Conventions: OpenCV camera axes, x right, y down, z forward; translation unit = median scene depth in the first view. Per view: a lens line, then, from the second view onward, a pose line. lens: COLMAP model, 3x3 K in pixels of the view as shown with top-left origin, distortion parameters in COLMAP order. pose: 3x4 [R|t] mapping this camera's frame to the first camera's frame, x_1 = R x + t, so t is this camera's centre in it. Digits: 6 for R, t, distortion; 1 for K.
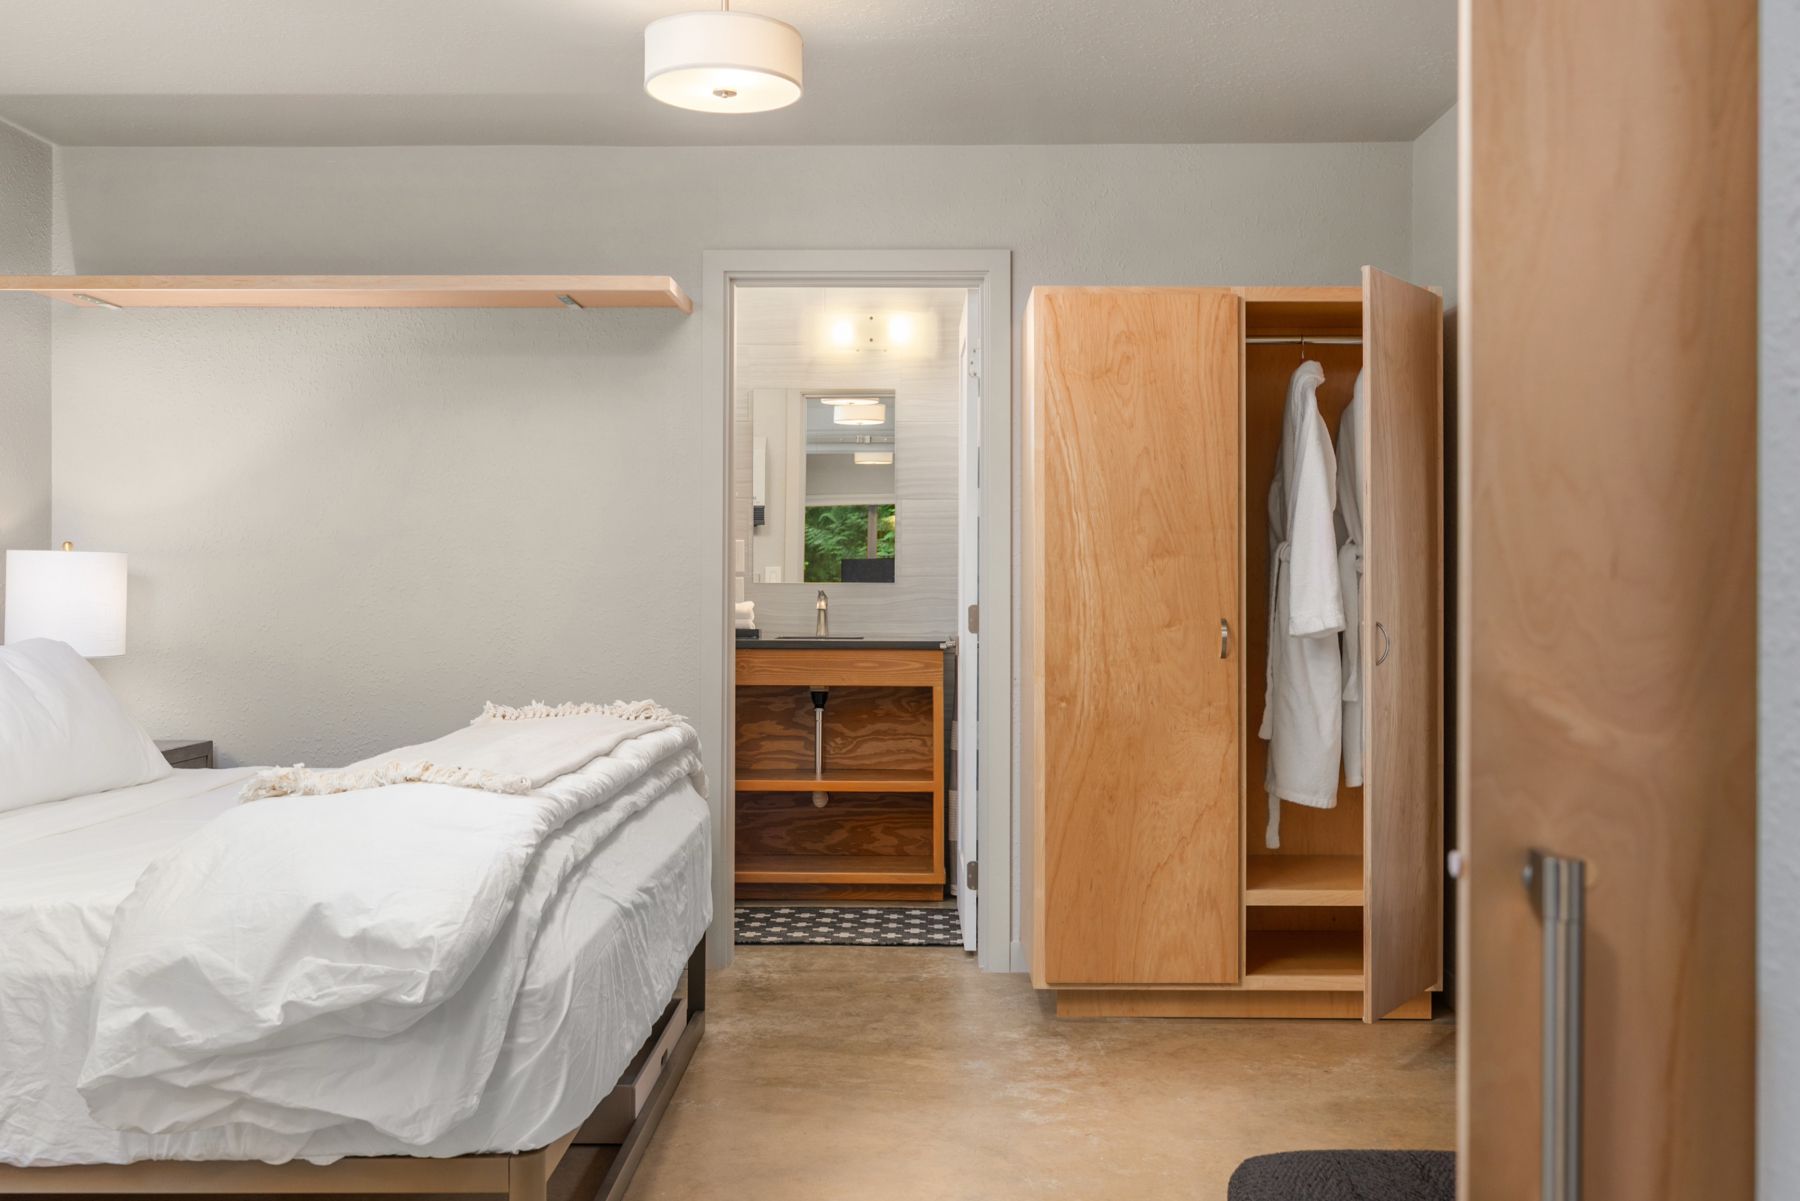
lens RADIAL K [[1764.0, 0, 900.4], [0, 1764.0, 592.7], [0, 0, 1]] dist [-0.003183, 0.000000]
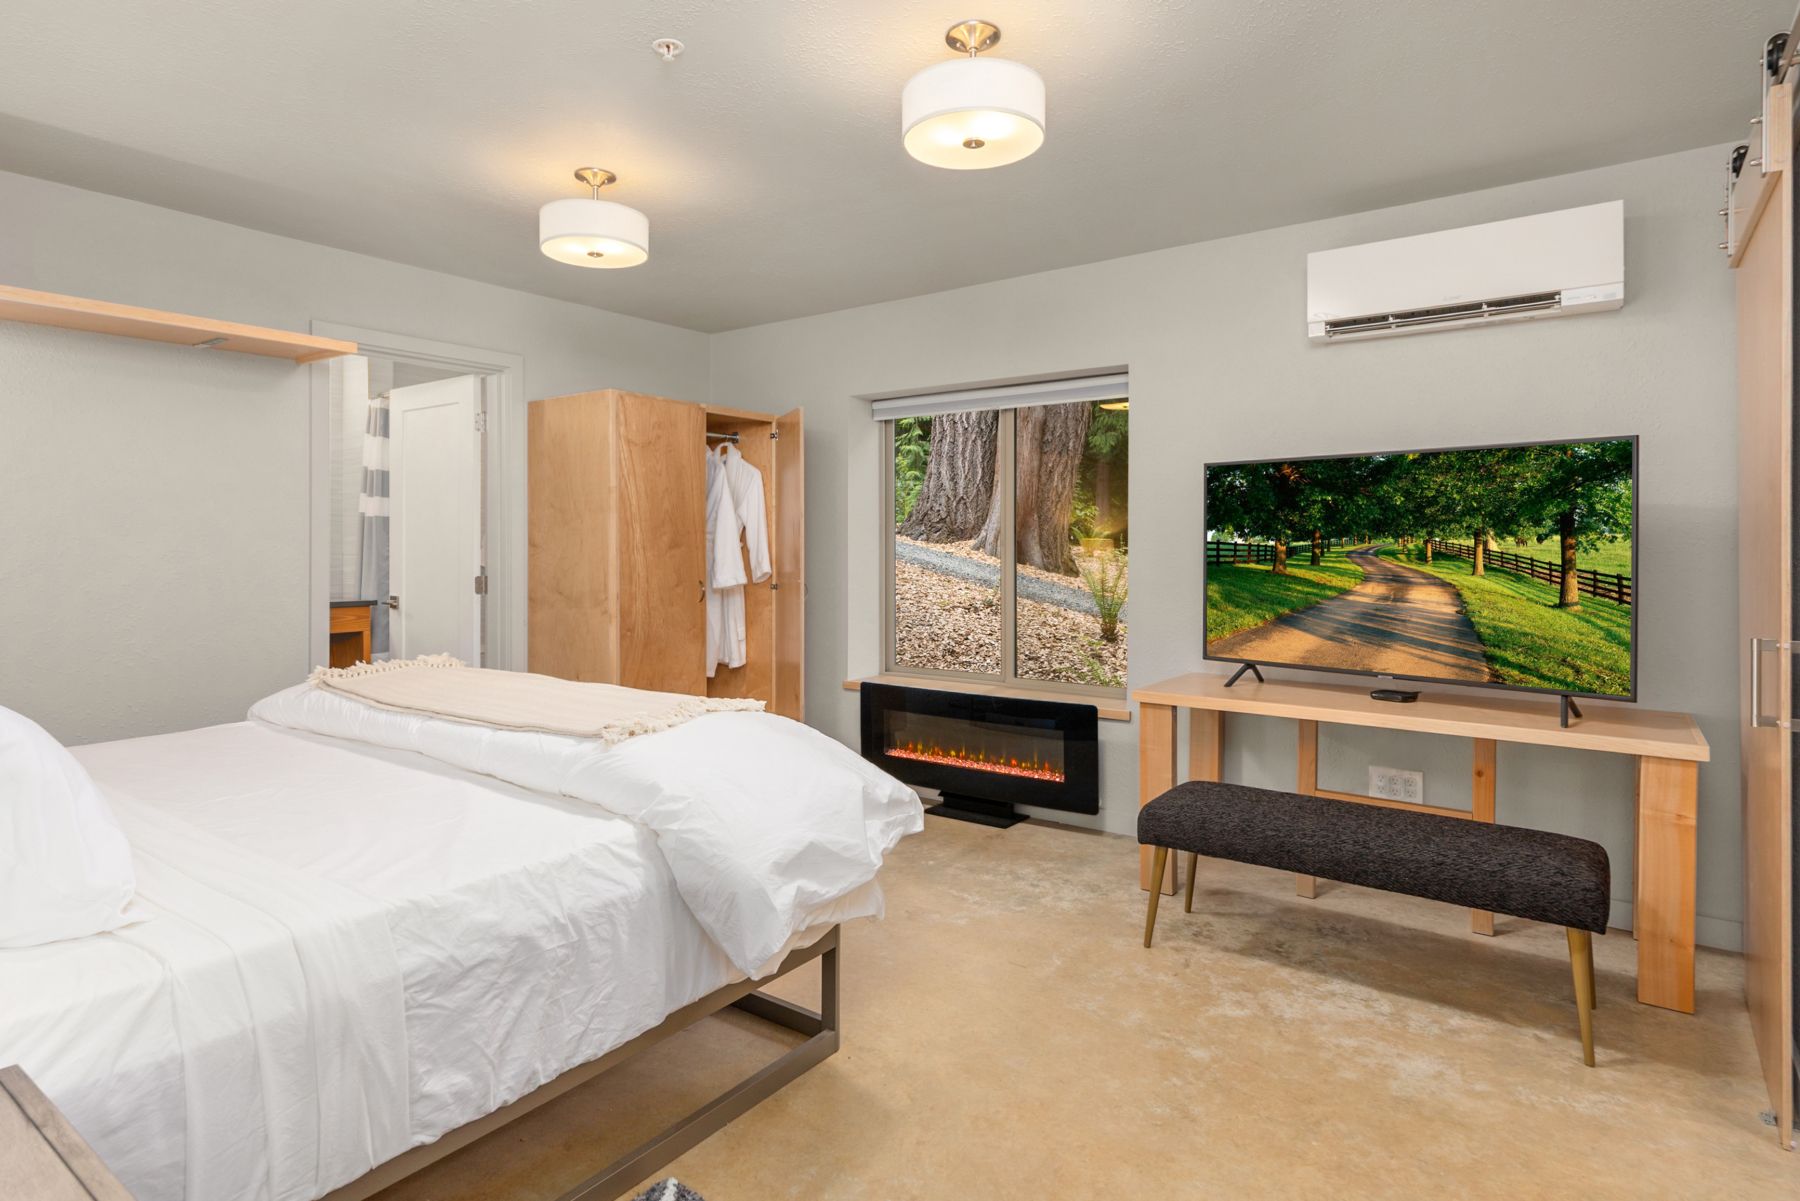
lens RADIAL K [[961.1, 0, 868.5], [0, 961.1, 554.7], [0, 0, 1]] dist [0.005594, 0.001054]
pose [[0.588933, -0.012042, 0.808092, -0.534828], [0.007442, 0.999927, 0.009477, -0.021252], [-0.808148, 0.000433, 0.588980, 0.253839]]
